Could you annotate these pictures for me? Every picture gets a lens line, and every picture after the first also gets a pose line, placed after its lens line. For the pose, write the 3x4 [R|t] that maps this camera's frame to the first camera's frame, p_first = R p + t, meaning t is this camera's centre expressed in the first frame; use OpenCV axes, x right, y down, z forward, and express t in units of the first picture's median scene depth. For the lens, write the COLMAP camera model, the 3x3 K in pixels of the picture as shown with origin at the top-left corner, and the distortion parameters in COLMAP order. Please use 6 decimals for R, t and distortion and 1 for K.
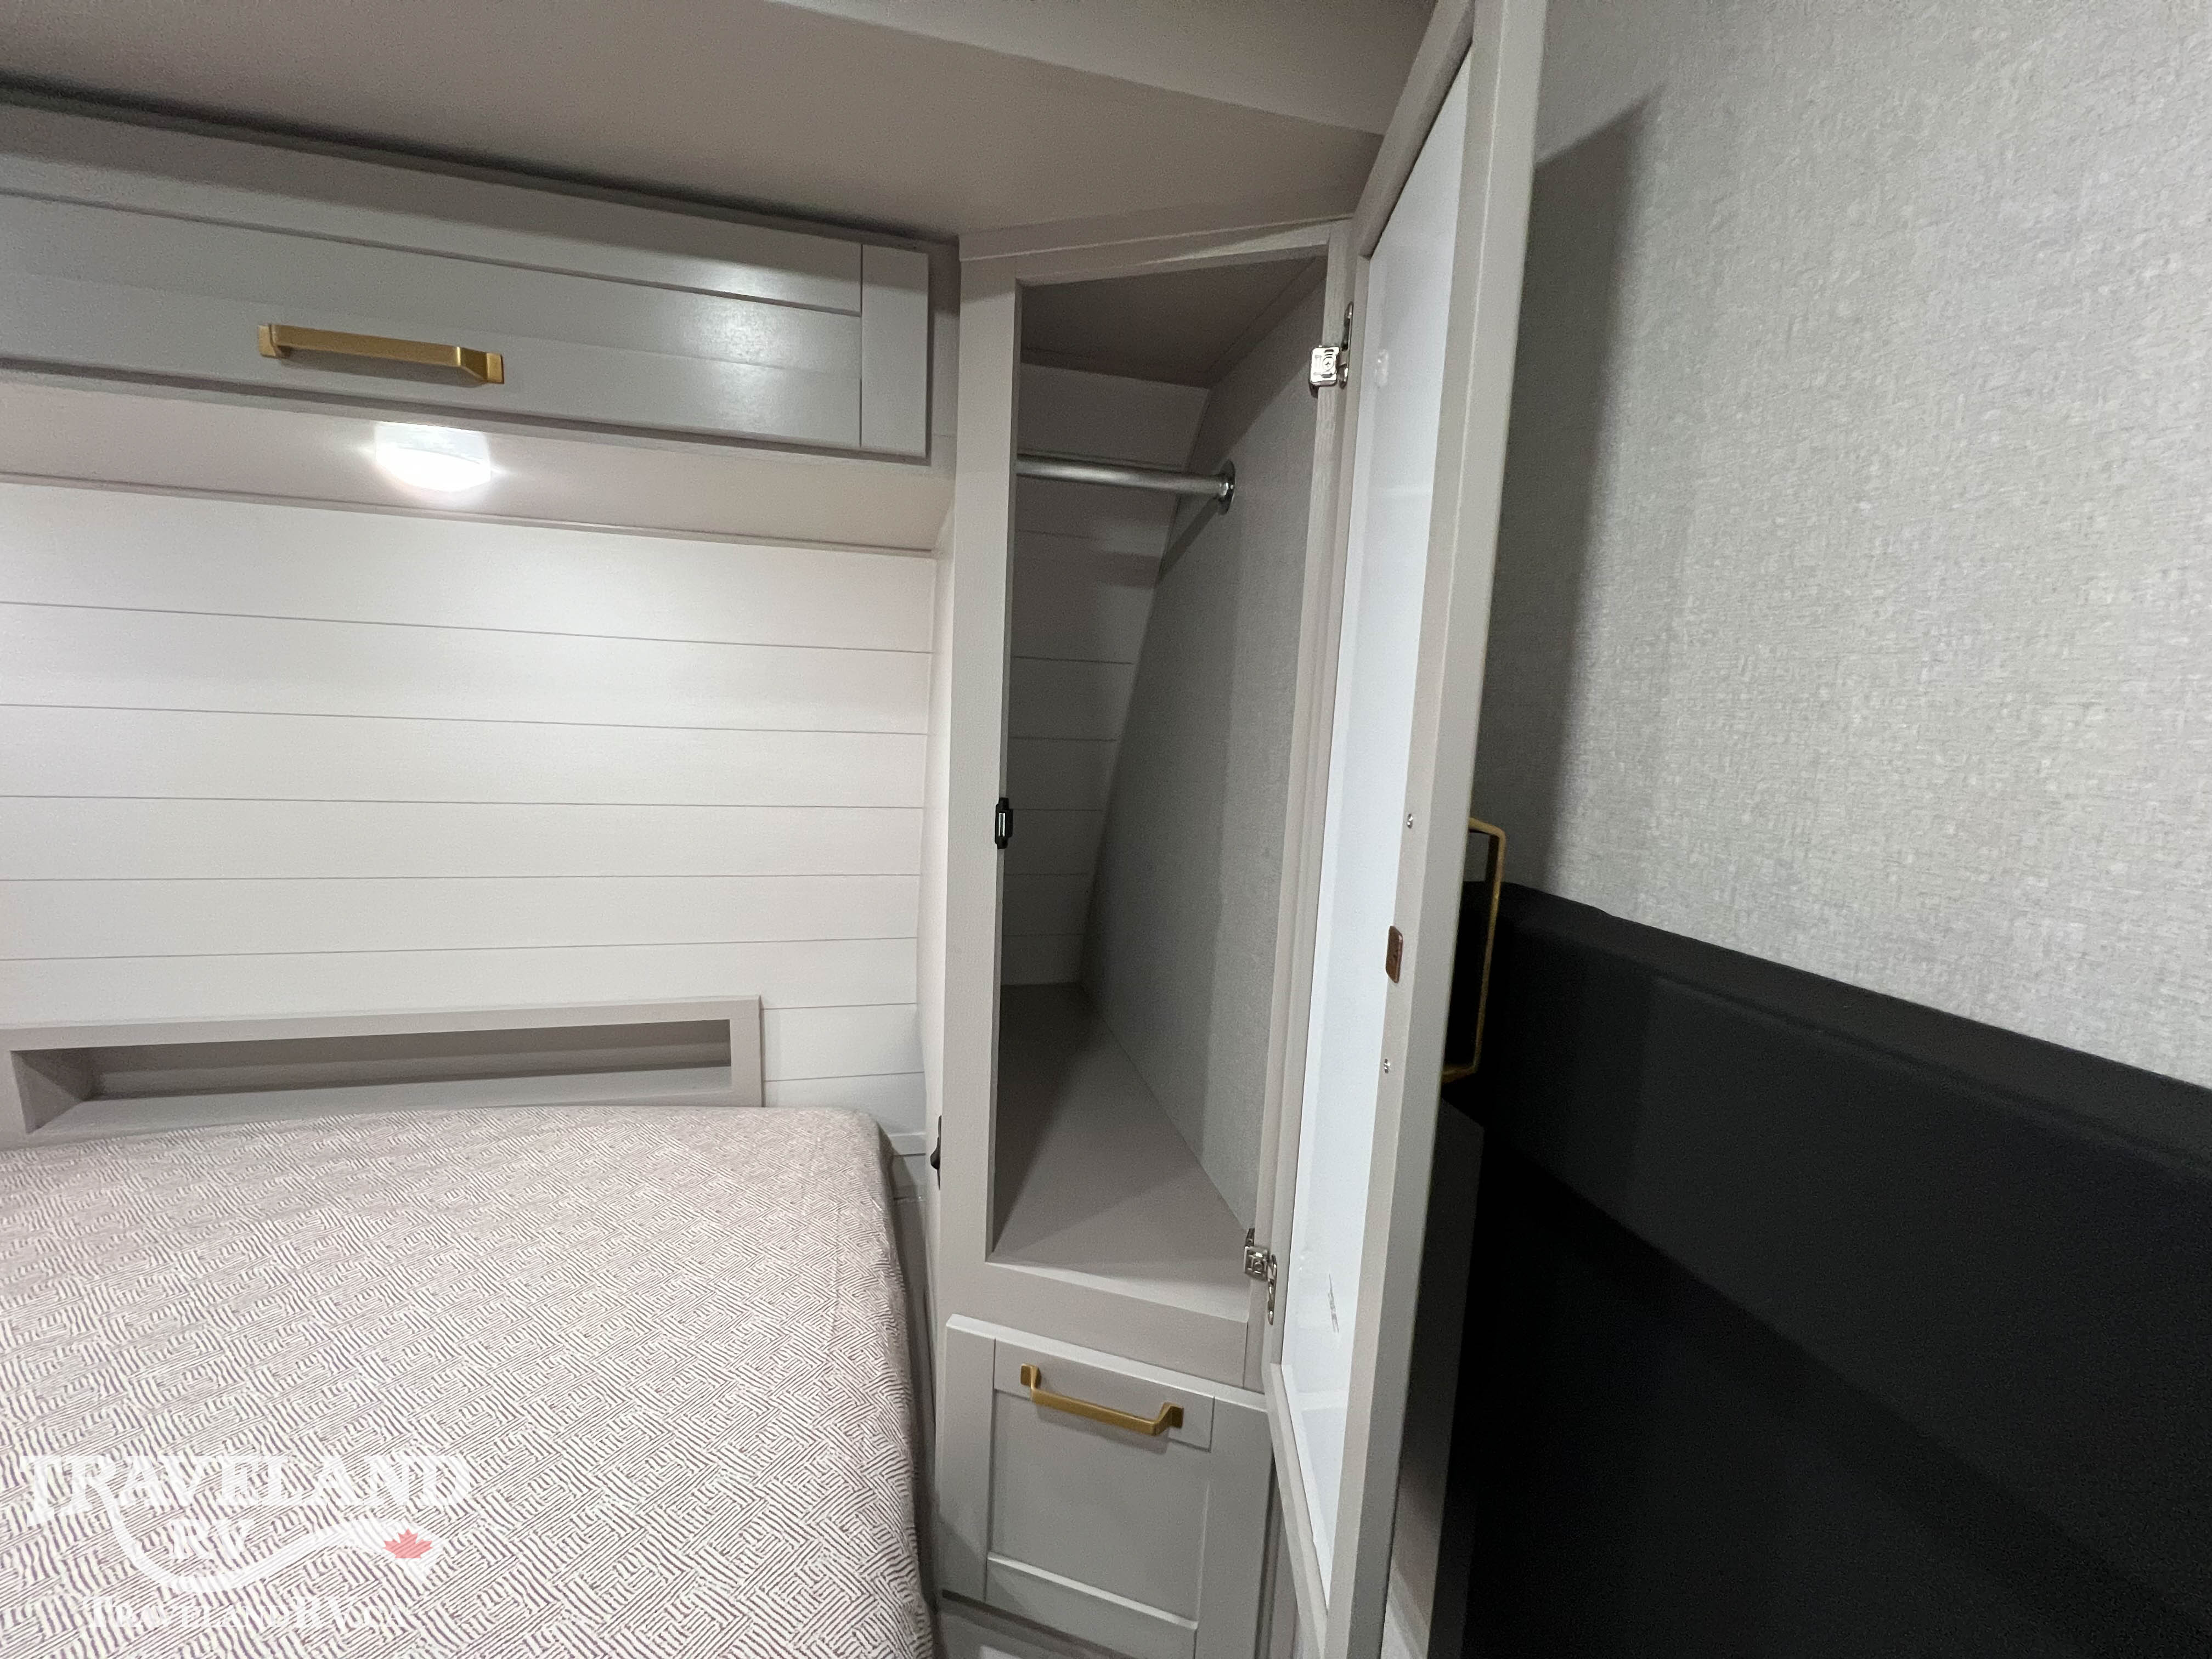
lens RADIAL K [[885.4, 0, 1126.9], [0, 885.4, 832.5], [0, 0, 1]] dist [0.003273, 0.000554]
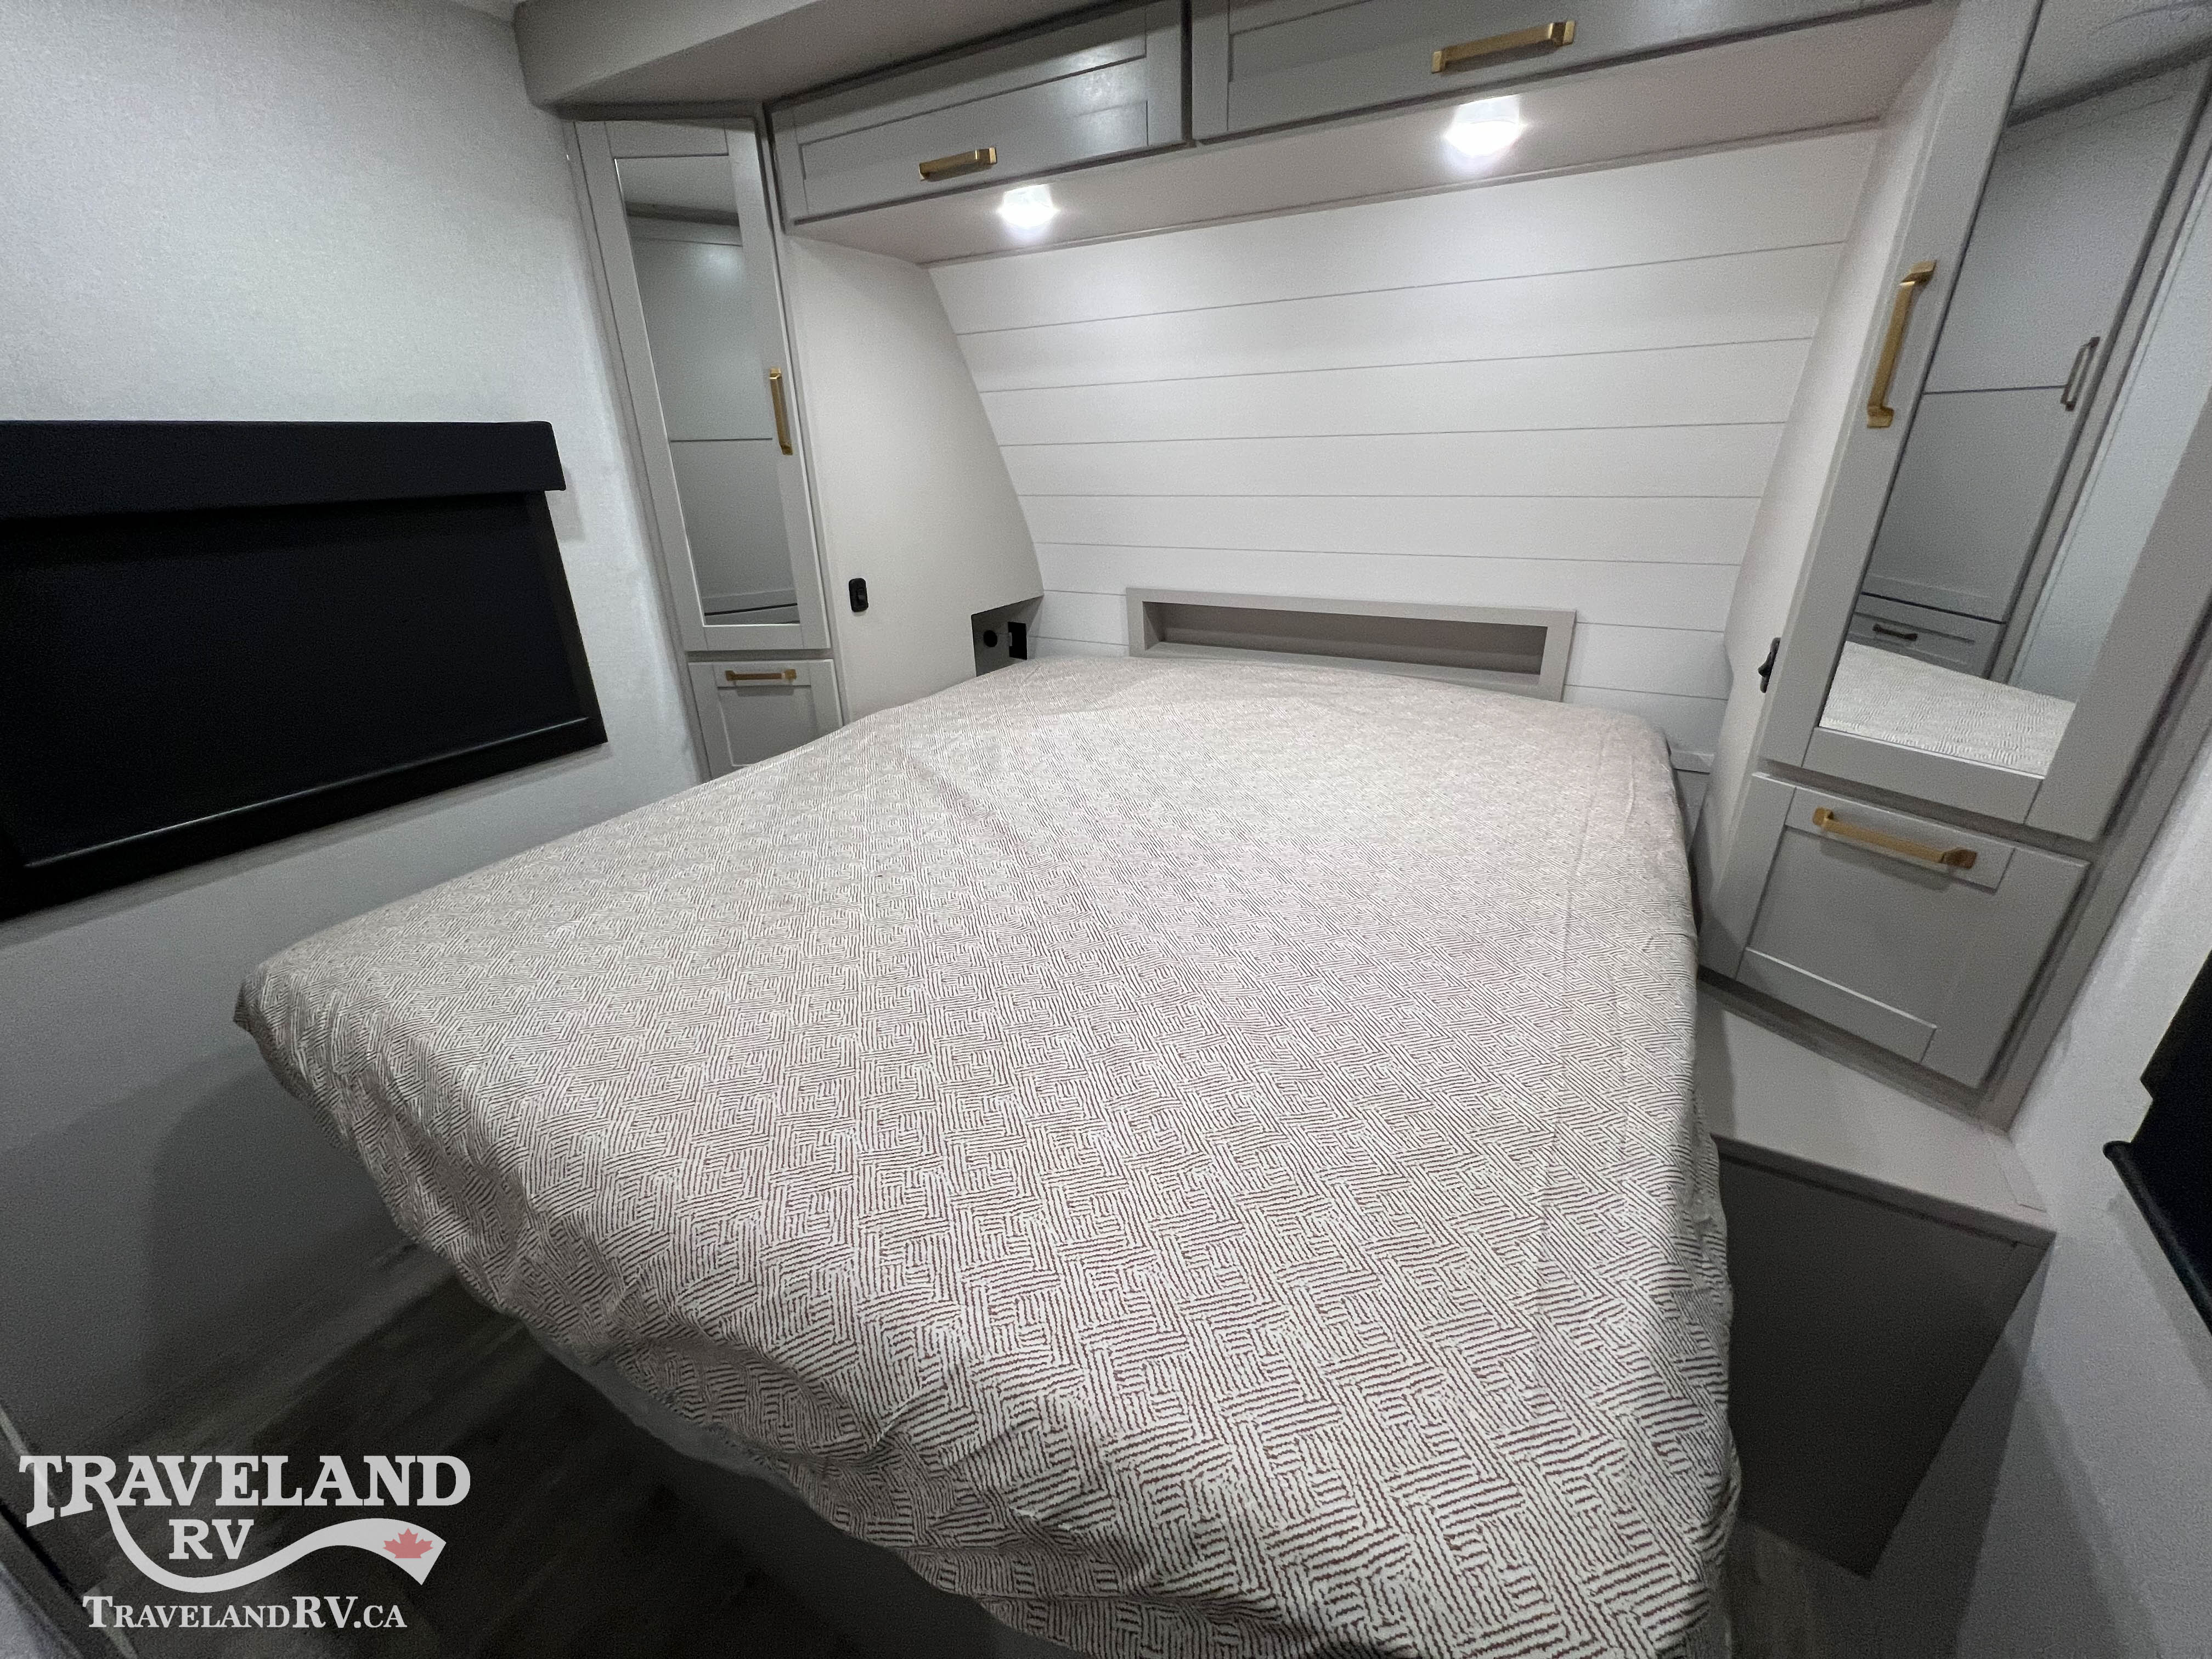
lens RADIAL K [[903.2, 0, 1101.8], [0, 903.2, 827.2], [0, 0, 1]] dist [-0.000778, 0.000200]
pose [[0.706386, 0.227054, -0.670422, 0.023559], [-0.044302, 0.959480, 0.278272, 0.198501], [0.706440, -0.166867, 0.687822, -0.440721]]
